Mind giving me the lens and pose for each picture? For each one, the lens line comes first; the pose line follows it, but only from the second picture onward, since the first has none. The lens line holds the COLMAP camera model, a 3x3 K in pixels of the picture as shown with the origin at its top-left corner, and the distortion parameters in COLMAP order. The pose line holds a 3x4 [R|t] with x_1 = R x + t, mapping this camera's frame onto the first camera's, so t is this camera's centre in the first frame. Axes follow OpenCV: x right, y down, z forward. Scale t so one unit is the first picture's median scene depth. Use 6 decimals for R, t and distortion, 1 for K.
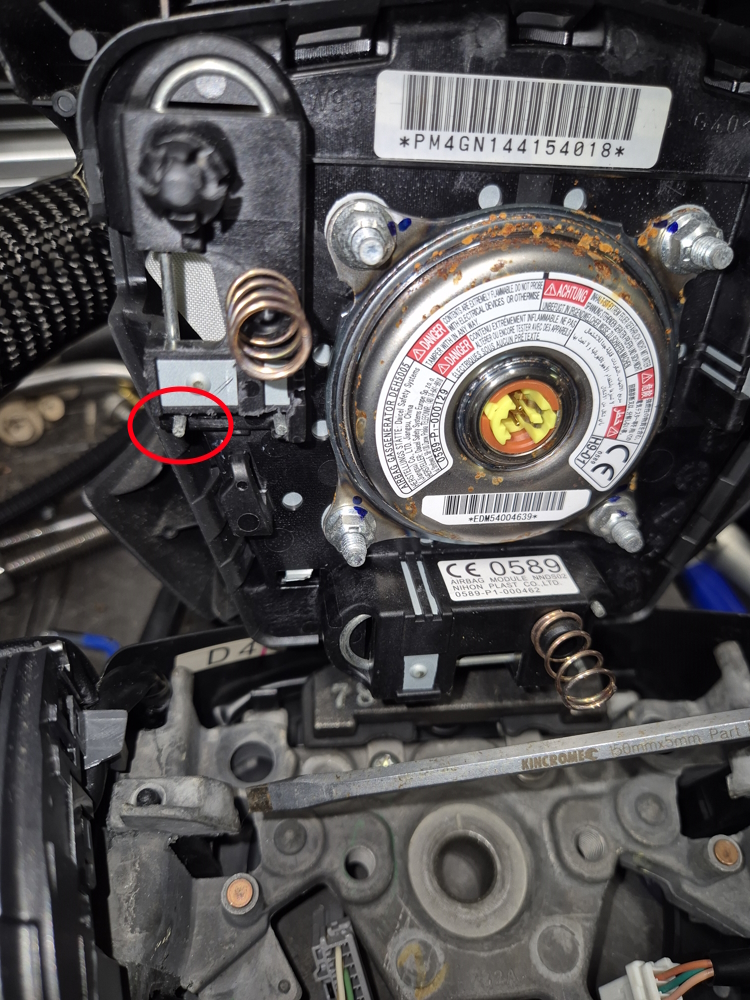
lens RADIAL K [[764.5, 0, 375.0], [0, 764.5, 500.0], [0, 0, 1]] dist [0.006594, 0.000537]
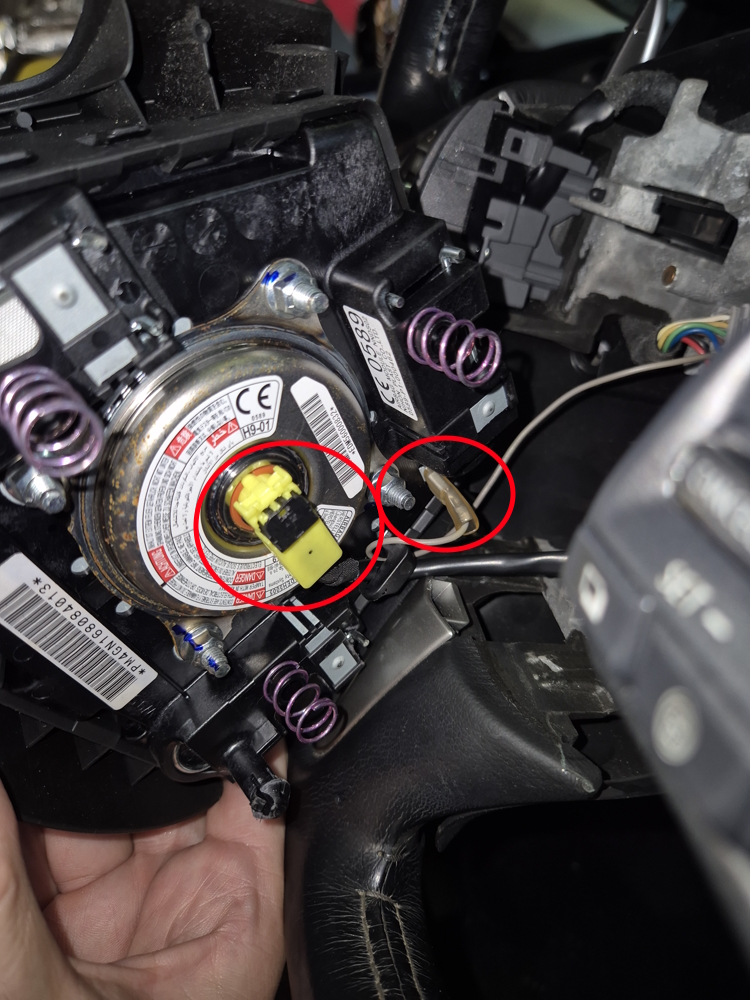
lens RADIAL K [[764.5, 0, 375.0], [0, 764.5, 500.0], [0, 0, 1]] dist [0.006594, 0.000537]
pose [[-0.299853, -0.504491, -0.809677, 1.155662], [0.947550, -0.255916, -0.191457, 0.293922], [-0.110621, -0.824618, 0.554768, 0.375402]]
